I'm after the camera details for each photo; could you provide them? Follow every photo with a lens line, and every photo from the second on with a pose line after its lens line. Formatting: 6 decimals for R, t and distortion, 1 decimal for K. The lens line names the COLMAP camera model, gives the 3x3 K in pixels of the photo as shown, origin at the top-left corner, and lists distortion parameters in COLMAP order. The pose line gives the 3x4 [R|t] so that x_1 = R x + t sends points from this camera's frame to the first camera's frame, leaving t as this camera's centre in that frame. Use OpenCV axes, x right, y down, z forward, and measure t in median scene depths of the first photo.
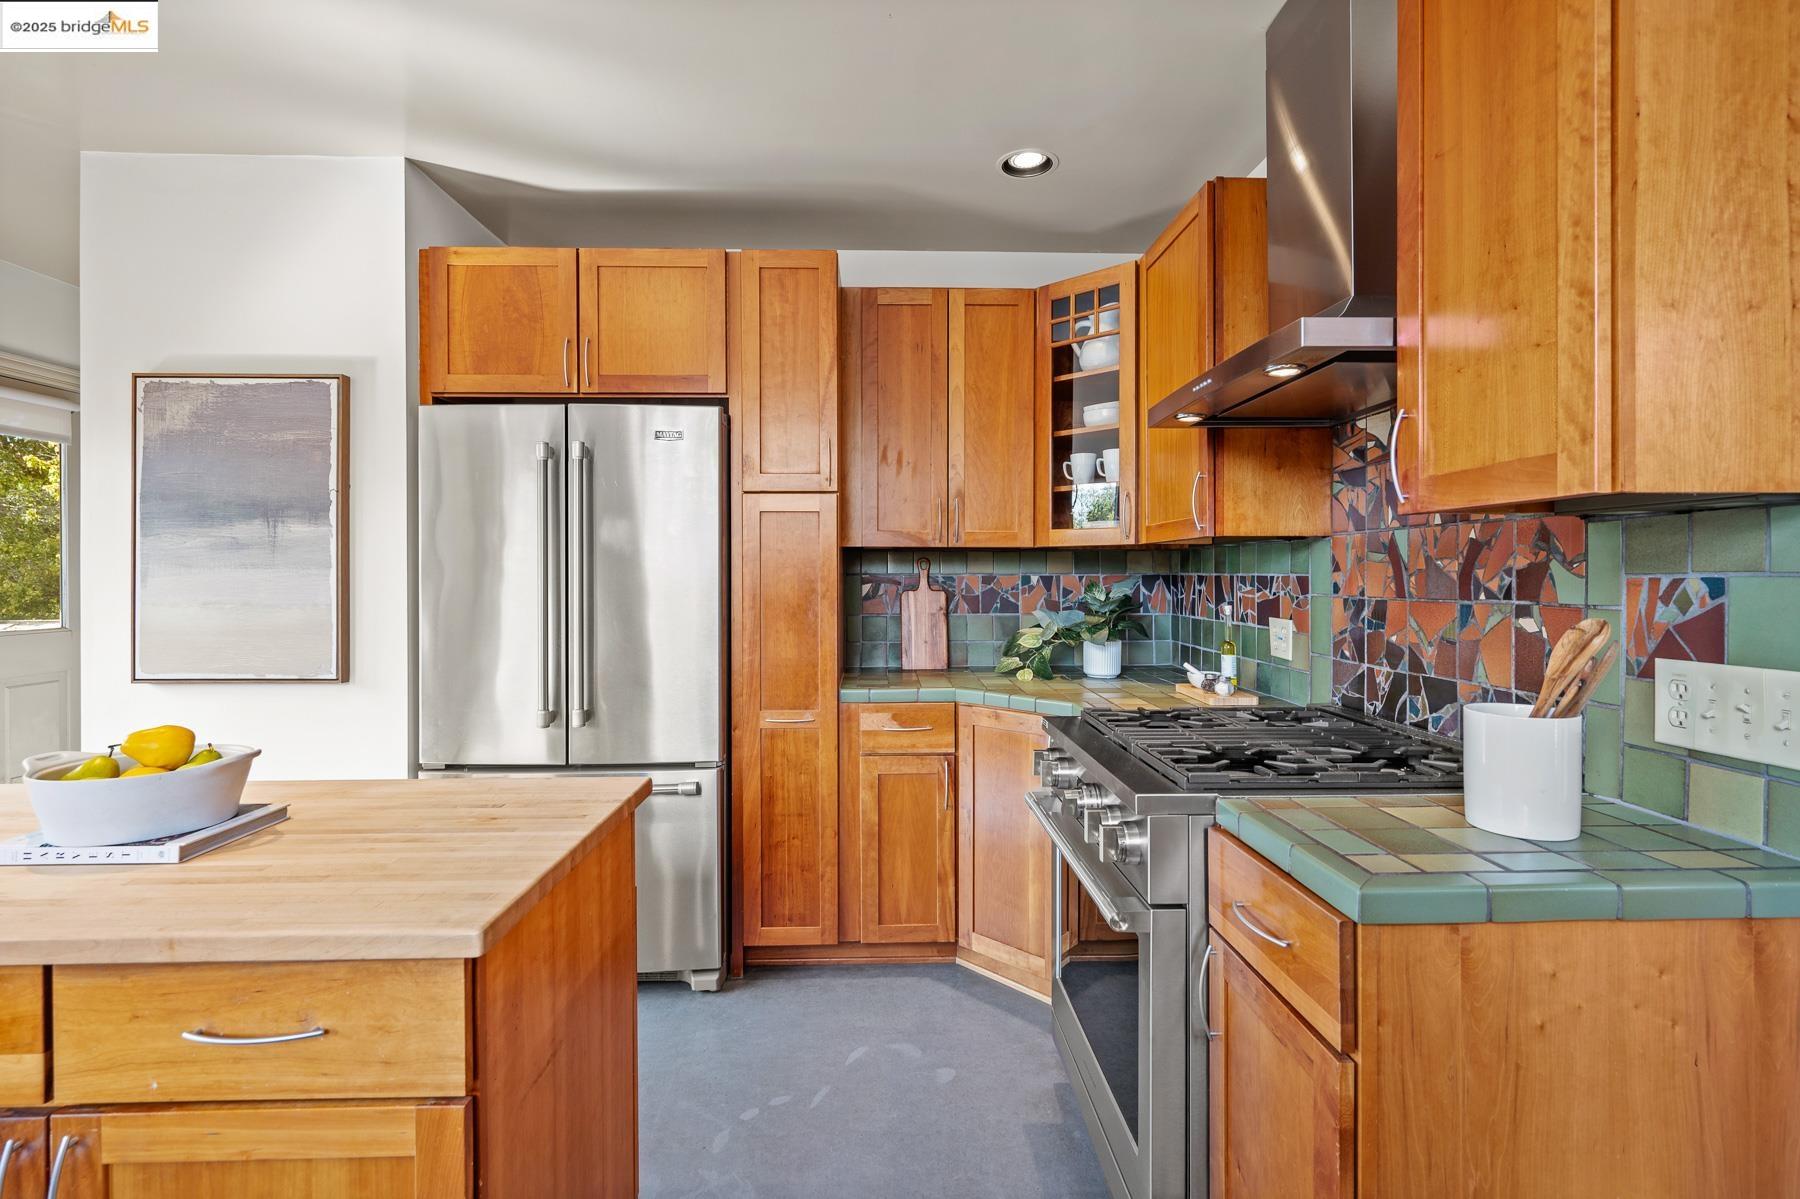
lens RADIAL K [[826.7, 0, 899.3], [0, 826.7, 576.1], [0, 0, 1]] dist [-0.000039, 0.000165]
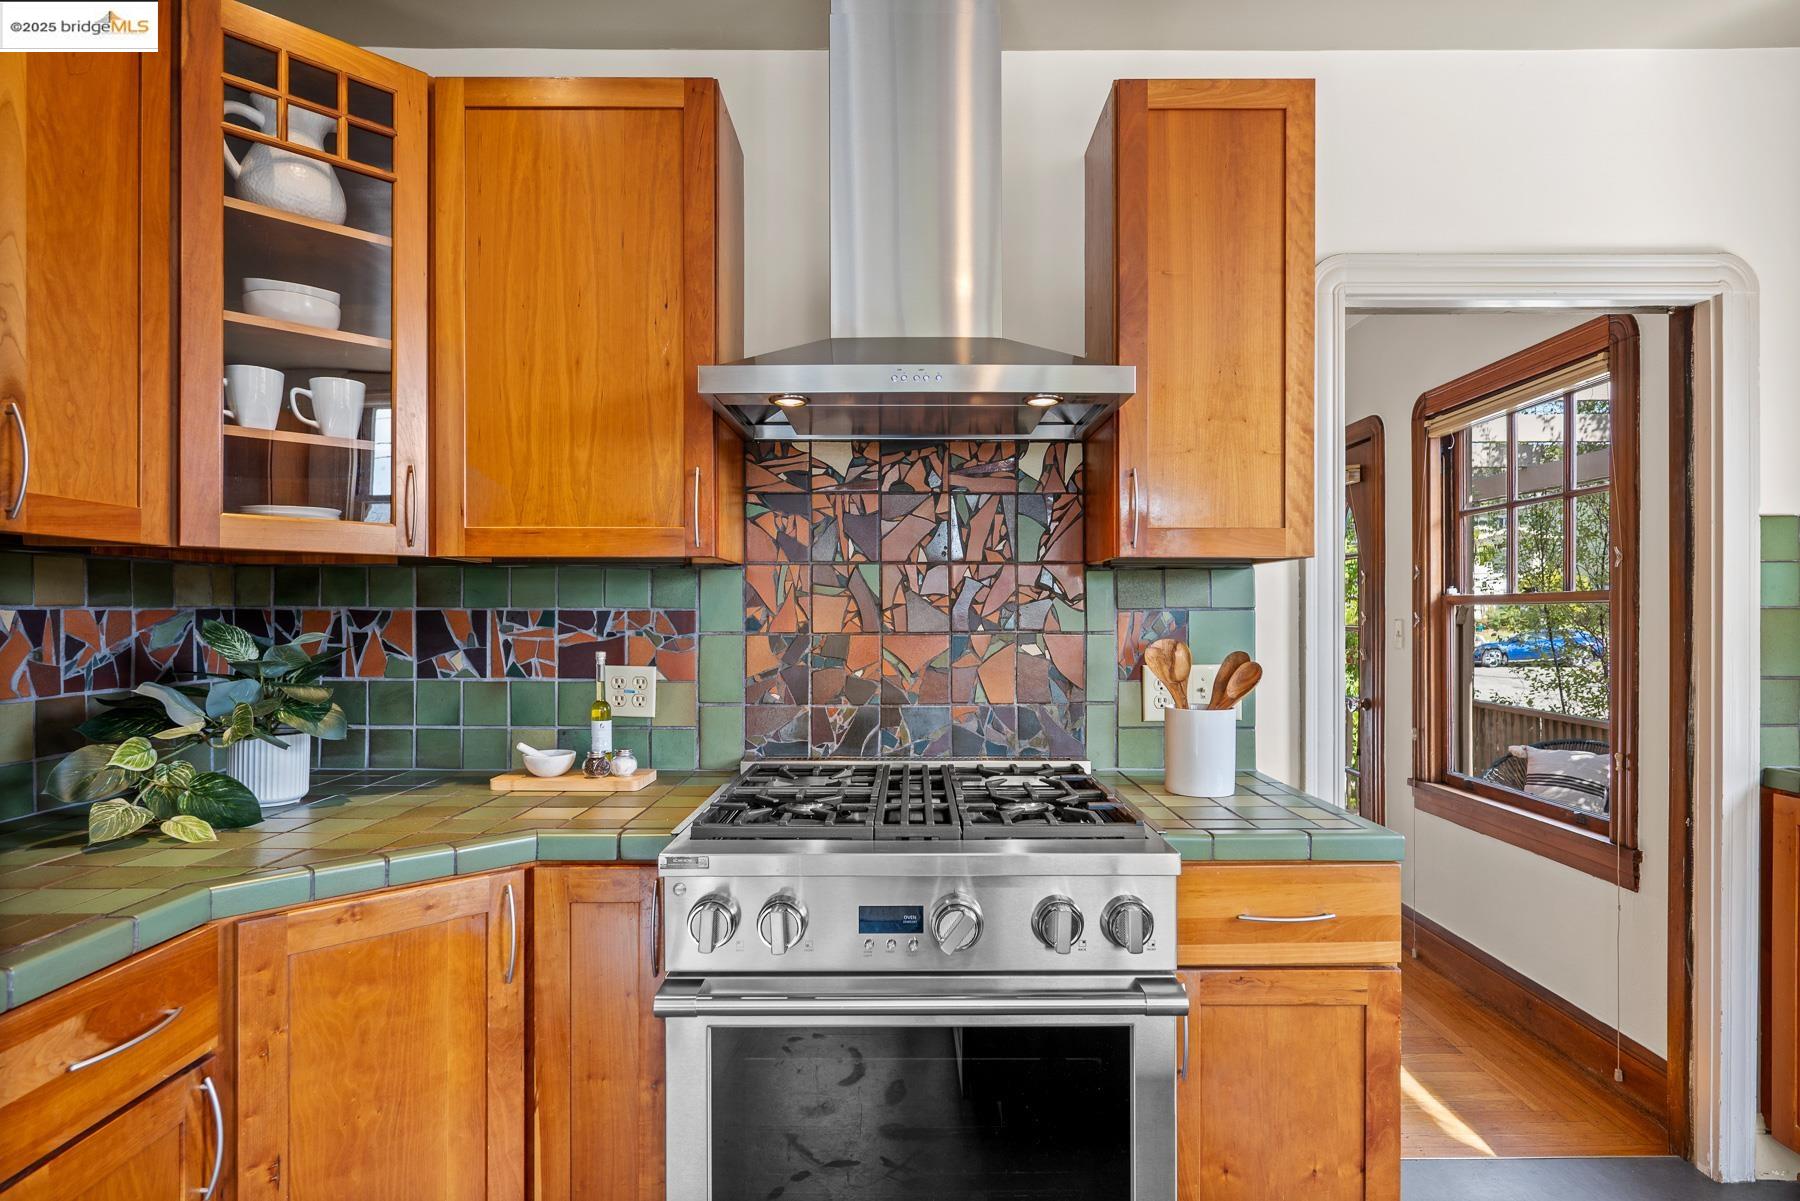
lens RADIAL K [[957.6, 0, 906.0], [0, 957.6, 615.2], [0, 0, 1]] dist [0.000792, -0.000061]
pose [[0.033256, -0.001805, 0.999445, -0.415925], [0.000670, 0.999998, 0.001783, 0.002366], [-0.999447, 0.000611, 0.033258, 0.692953]]
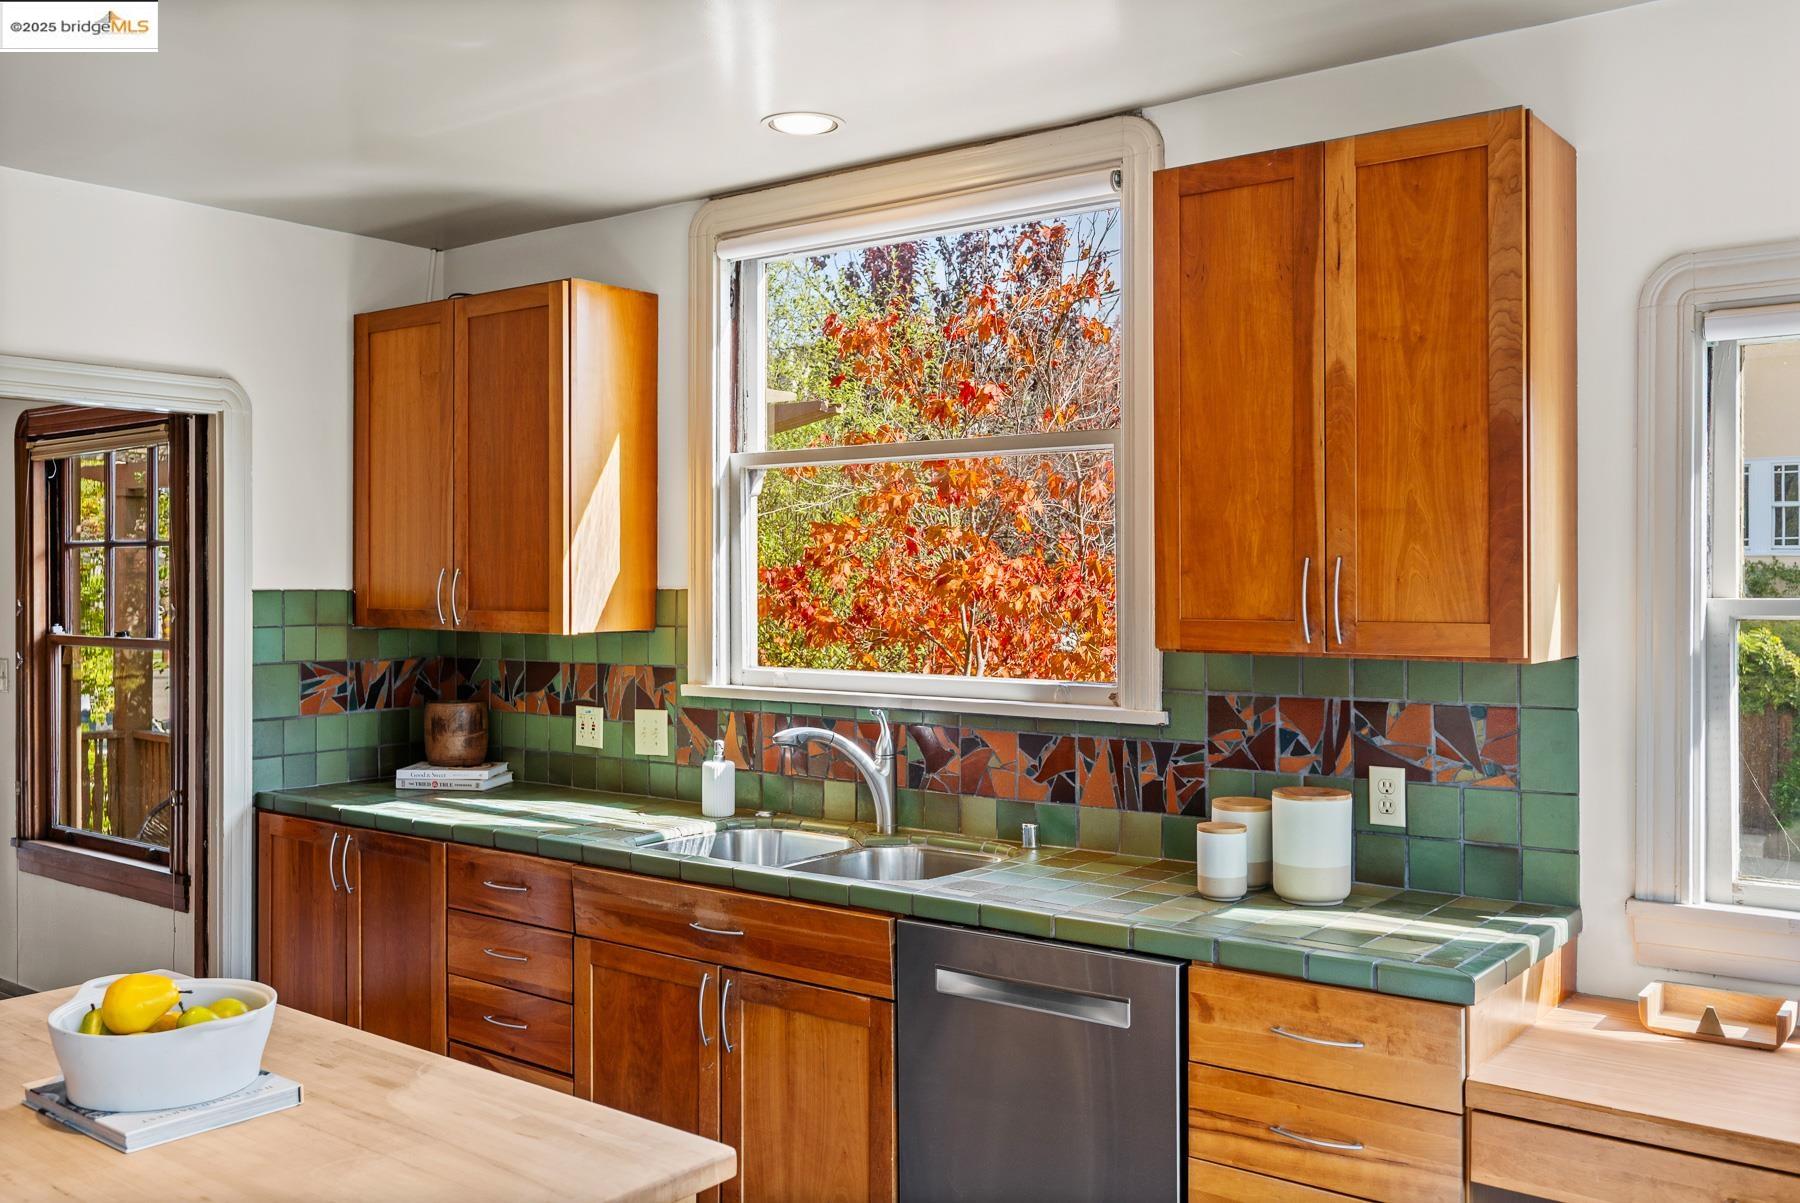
lens RADIAL K [[1564.5, 0, 893.5], [0, 1564.5, 584.3], [0, 0, 1]] dist [-0.002587, -0.007177]
pose [[-0.773264, -0.002216, 0.634081, -1.212658], [-0.000437, 0.999996, 0.002963, -0.099255], [-0.634084, 0.002014, -0.773261, 0.858572]]
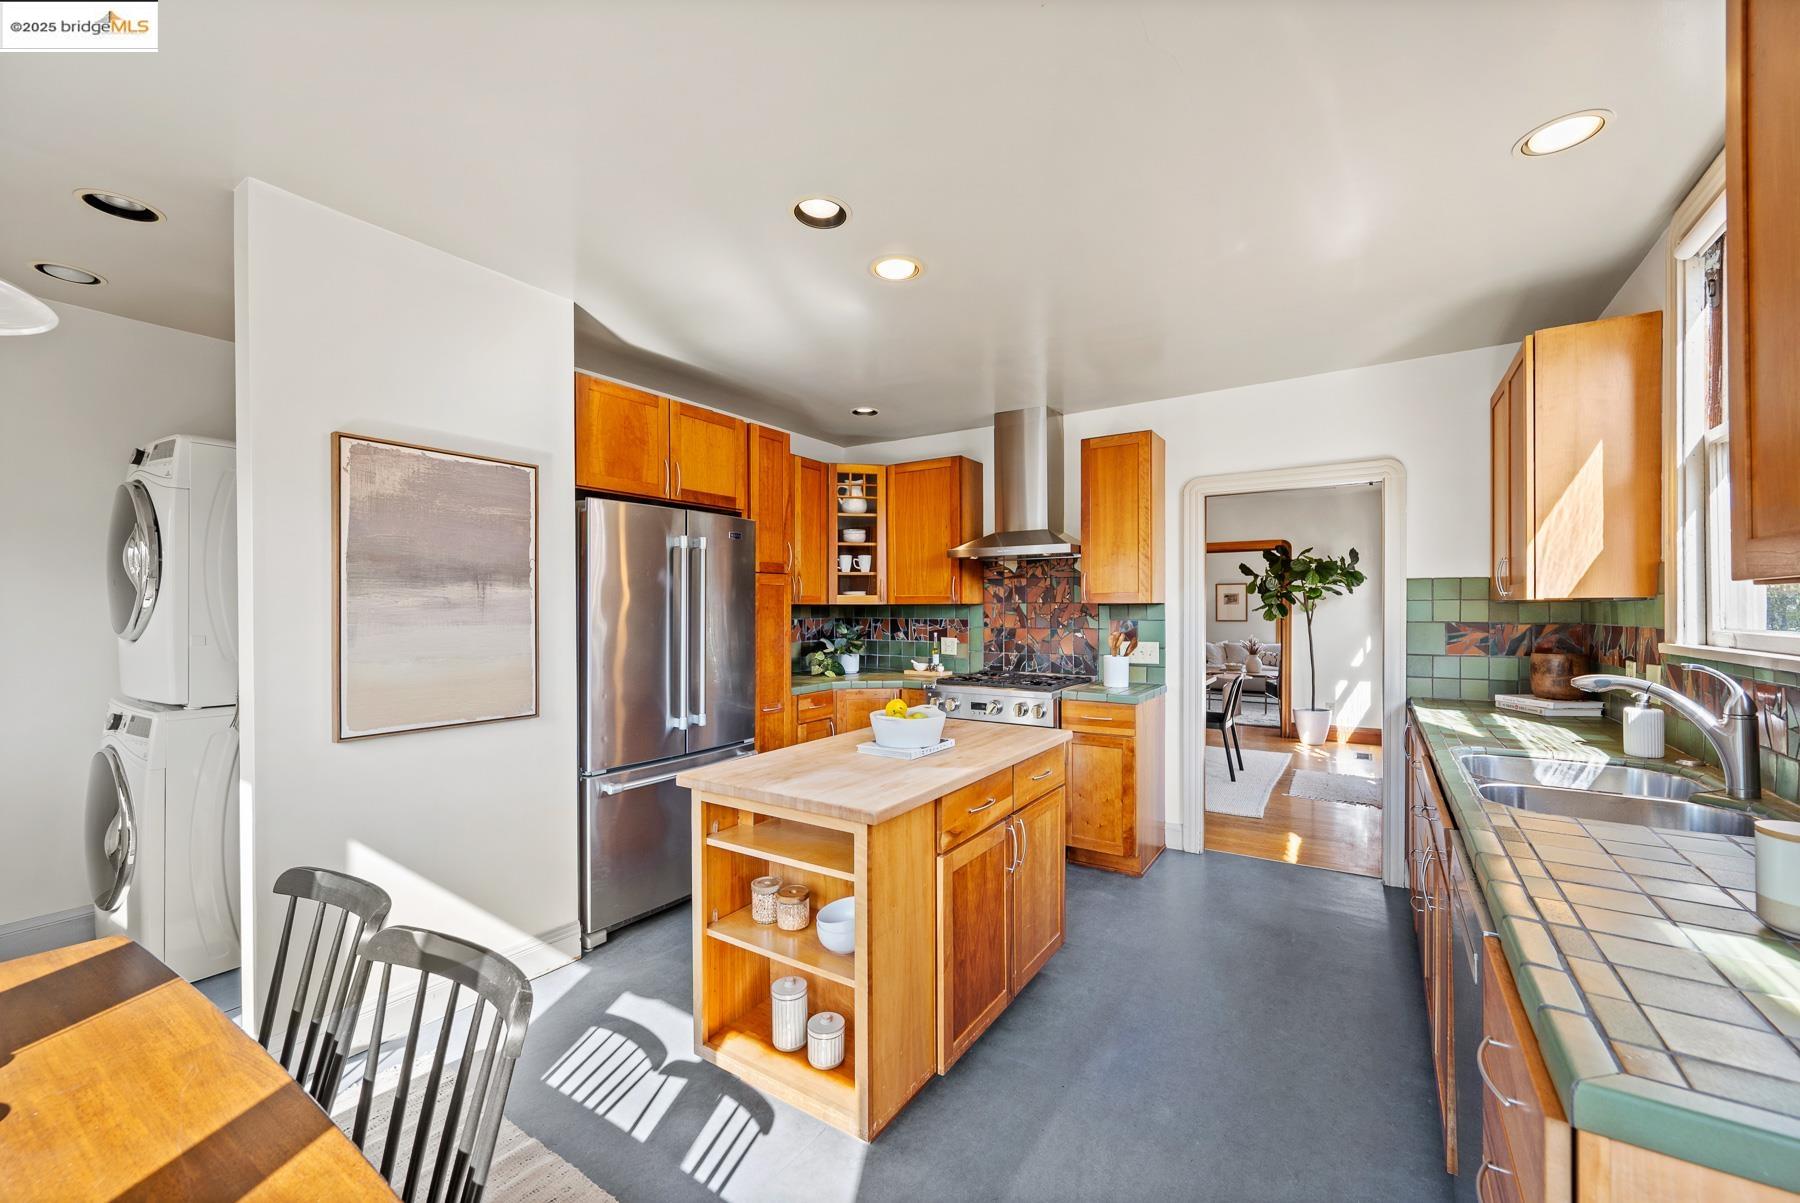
lens RADIAL K [[717.1, 0, 897.8], [0, 717.1, 606.8], [0, 0, 1]] dist [0.000332, -0.000130]
pose [[0.577931, 0.000417, 0.816086, -1.241385], [0.002481, 0.999994, -0.002269, -0.030770], [-0.816082, 0.003336, 0.577926, -0.051274]]
